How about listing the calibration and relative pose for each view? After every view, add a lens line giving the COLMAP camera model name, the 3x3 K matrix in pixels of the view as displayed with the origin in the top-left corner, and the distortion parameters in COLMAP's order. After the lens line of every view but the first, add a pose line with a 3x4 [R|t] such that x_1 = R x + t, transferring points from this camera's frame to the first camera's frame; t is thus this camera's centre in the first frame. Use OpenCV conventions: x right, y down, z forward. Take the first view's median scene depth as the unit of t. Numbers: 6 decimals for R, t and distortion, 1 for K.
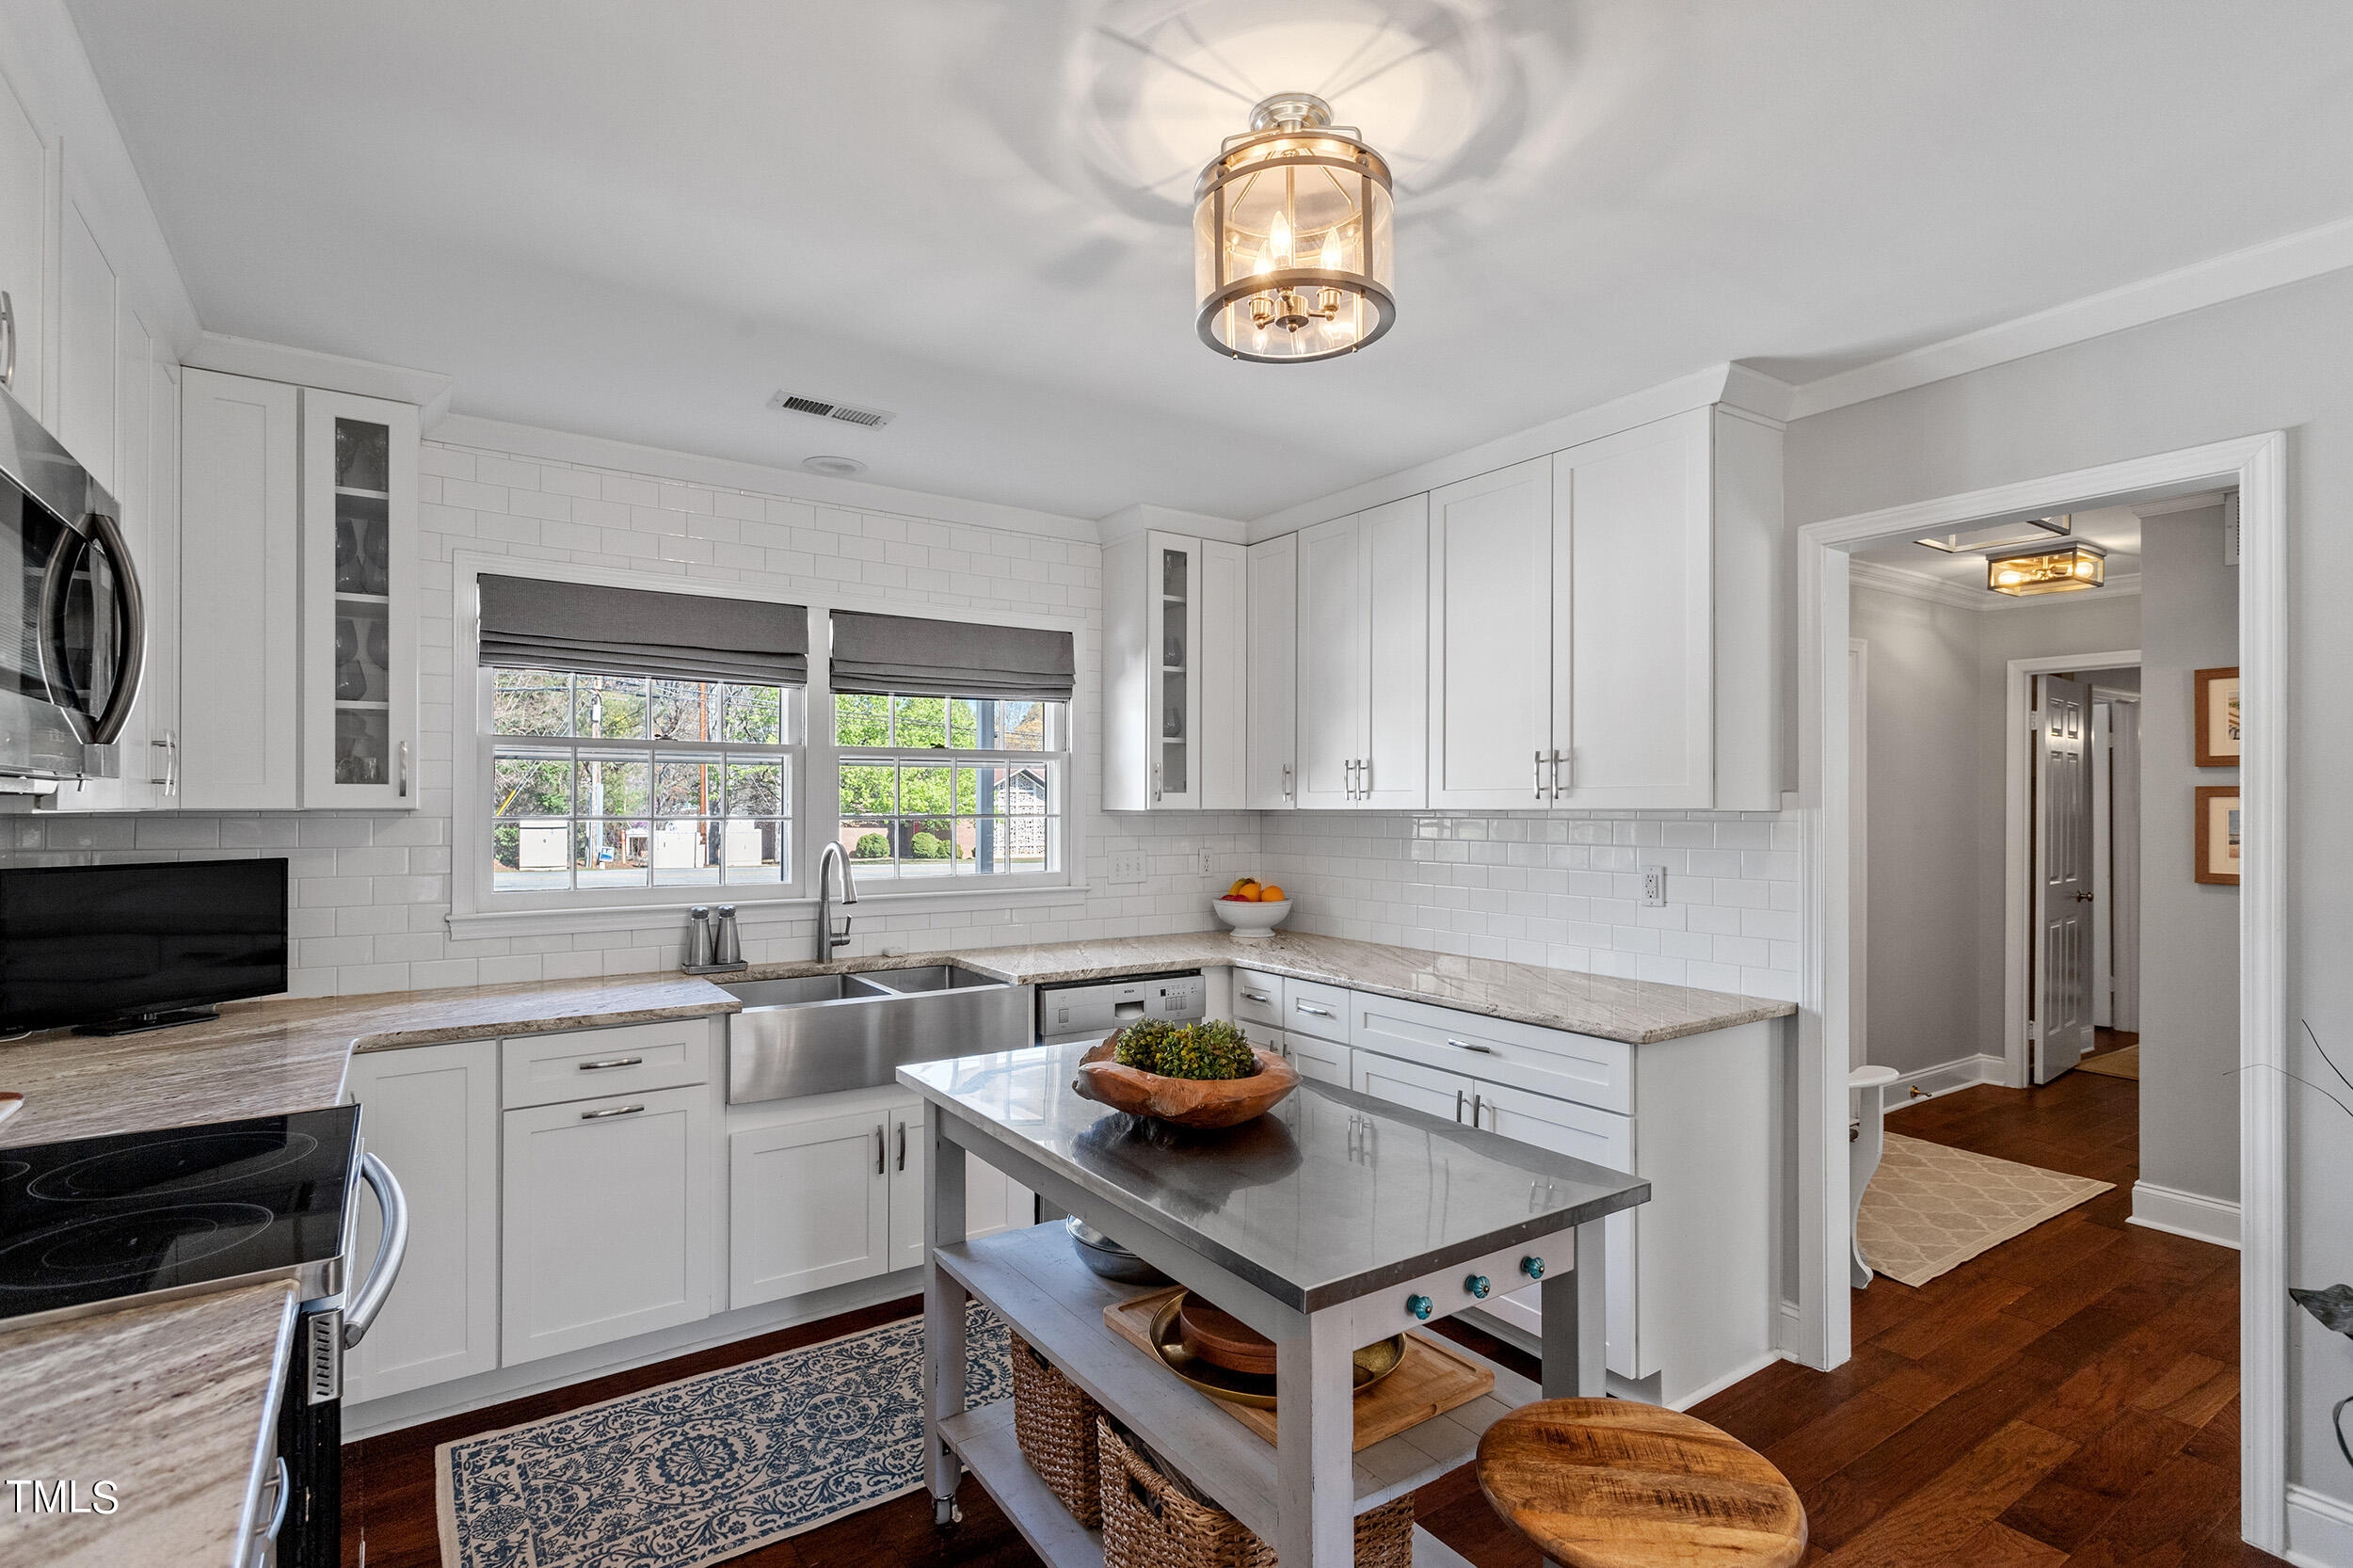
lens RADIAL K [[1129.4, 0, 1168.6], [0, 1129.4, 802.0], [0, 0, 1]] dist [0.003576, 0.000442]
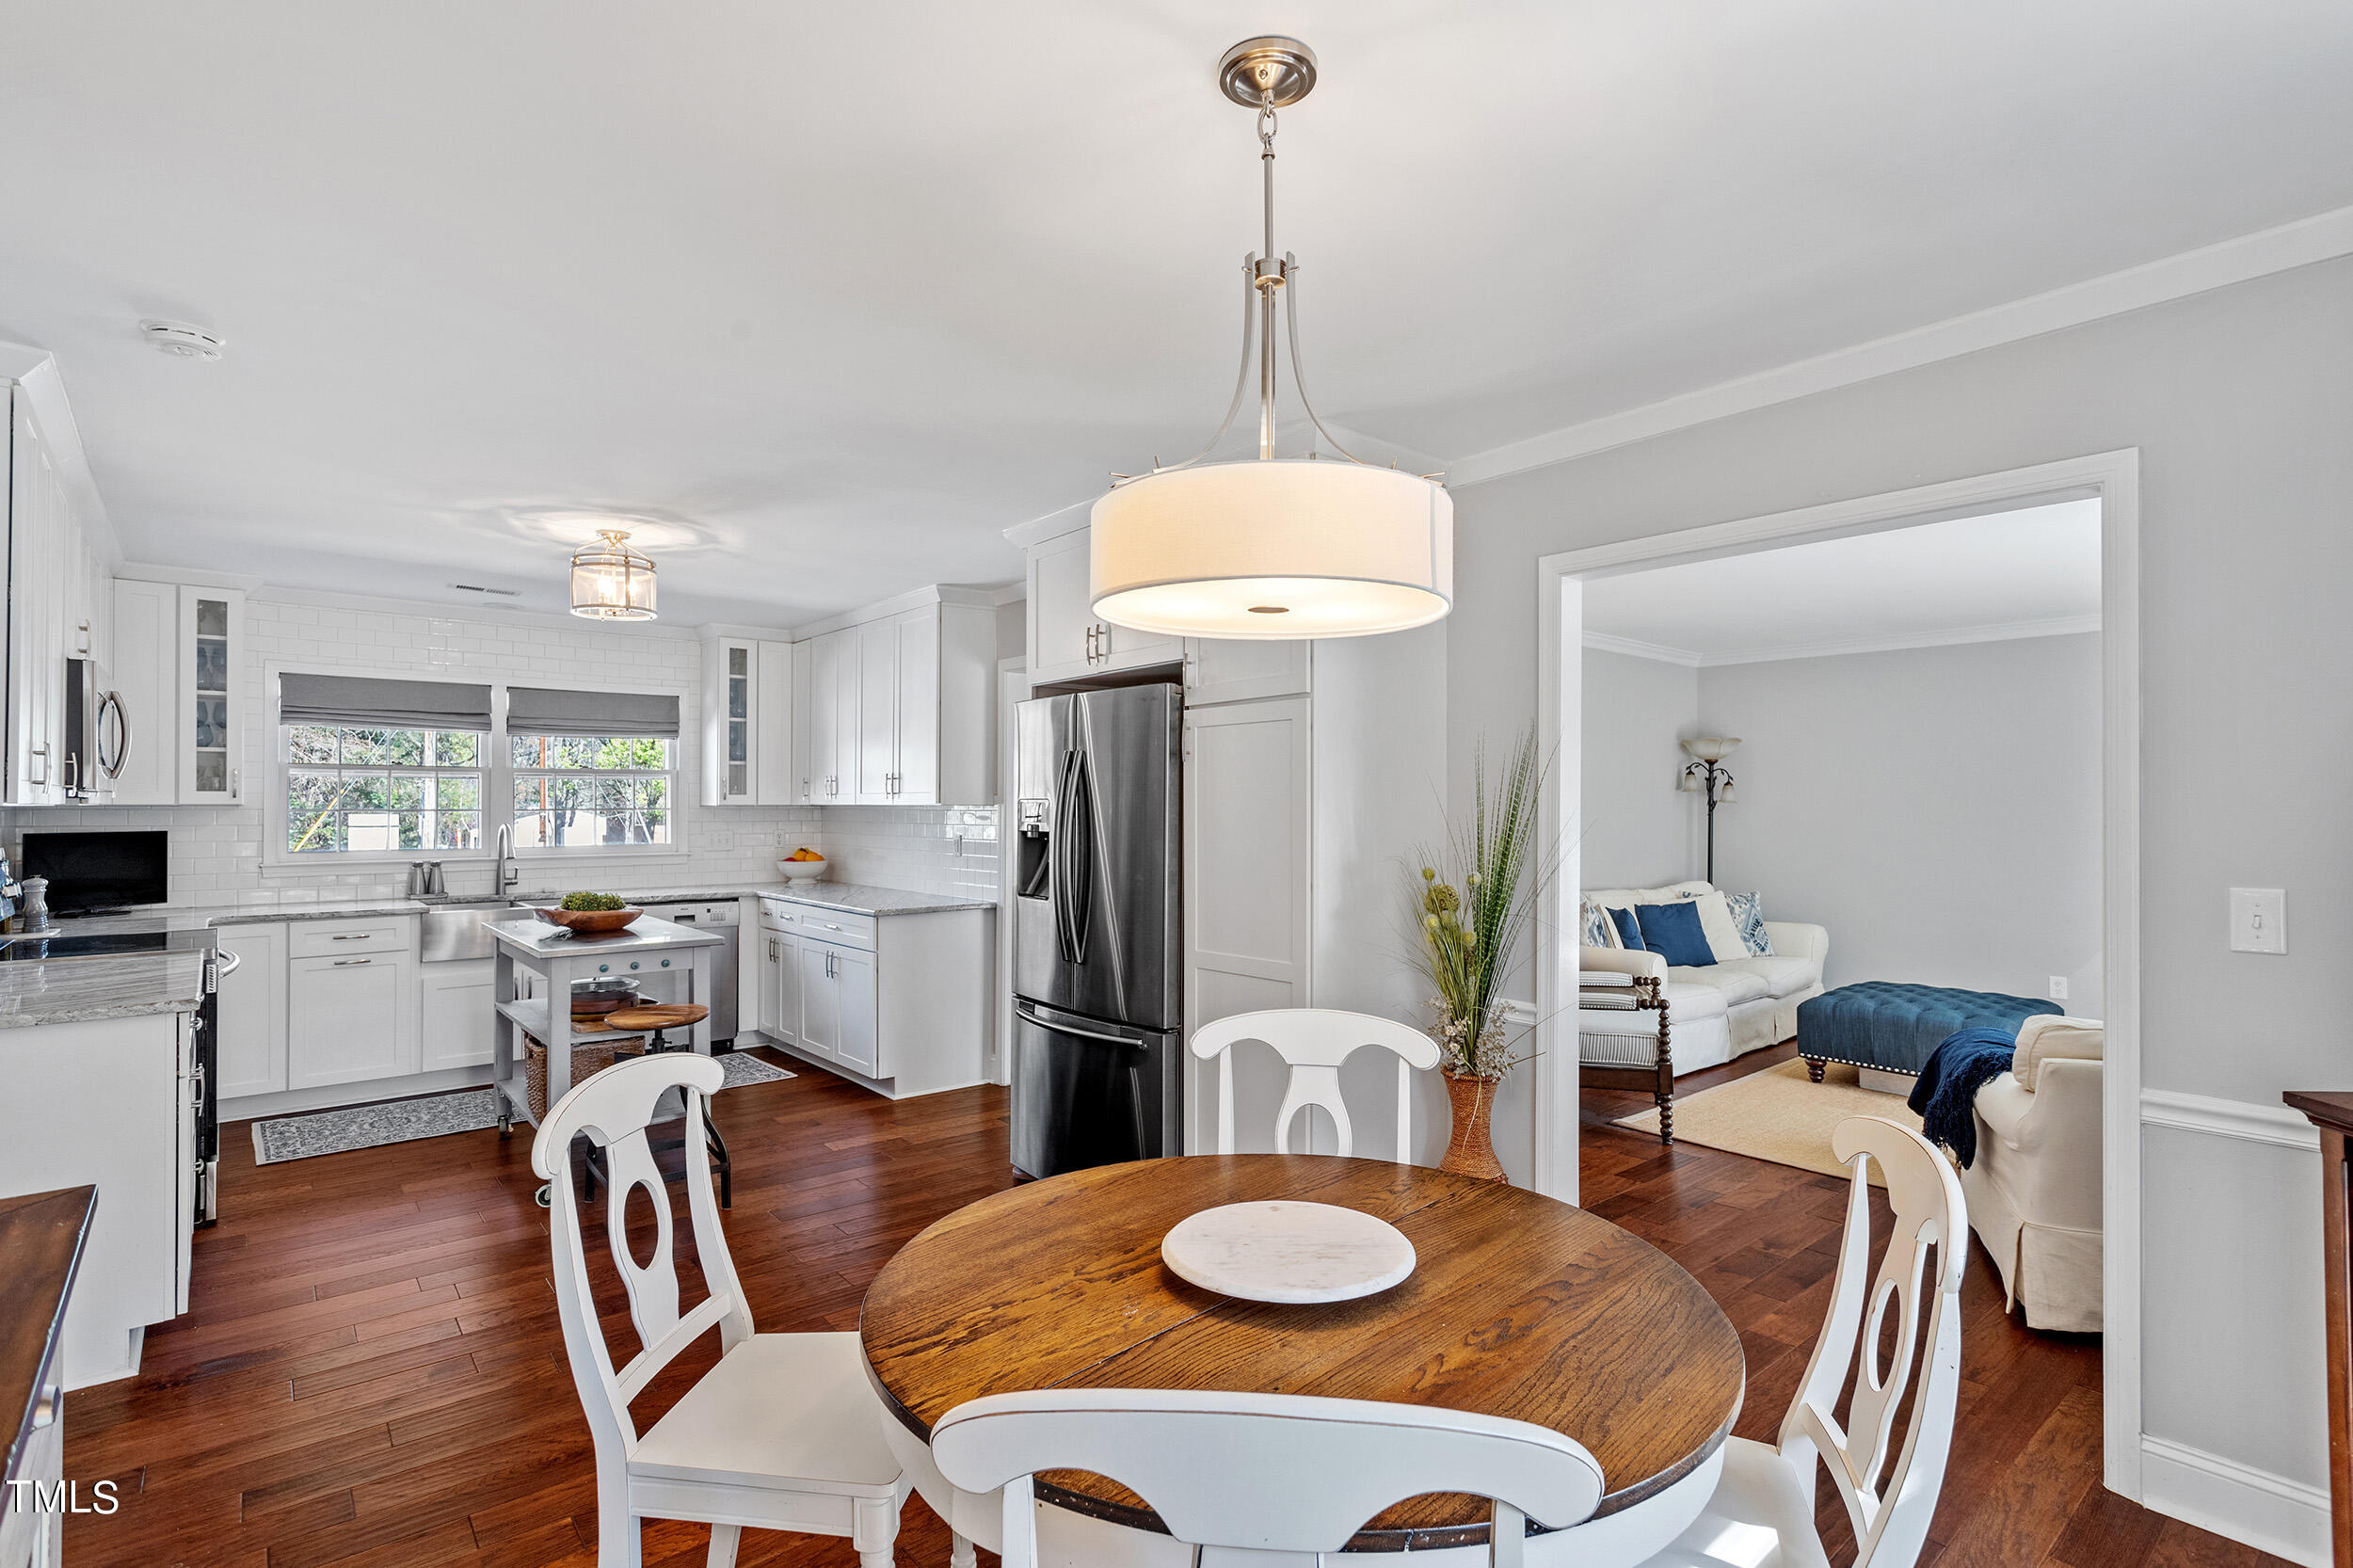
lens RADIAL K [[1129.4, 0, 1173.1], [0, 1129.4, 793.9], [0, 0, 1]] dist [0.003576, 0.000442]
pose [[0.994756, -0.000087, 0.102280, 0.538601], [0.000597, 0.999988, -0.004954, -0.000827], [-0.102278, 0.004989, 0.994743, -0.814302]]
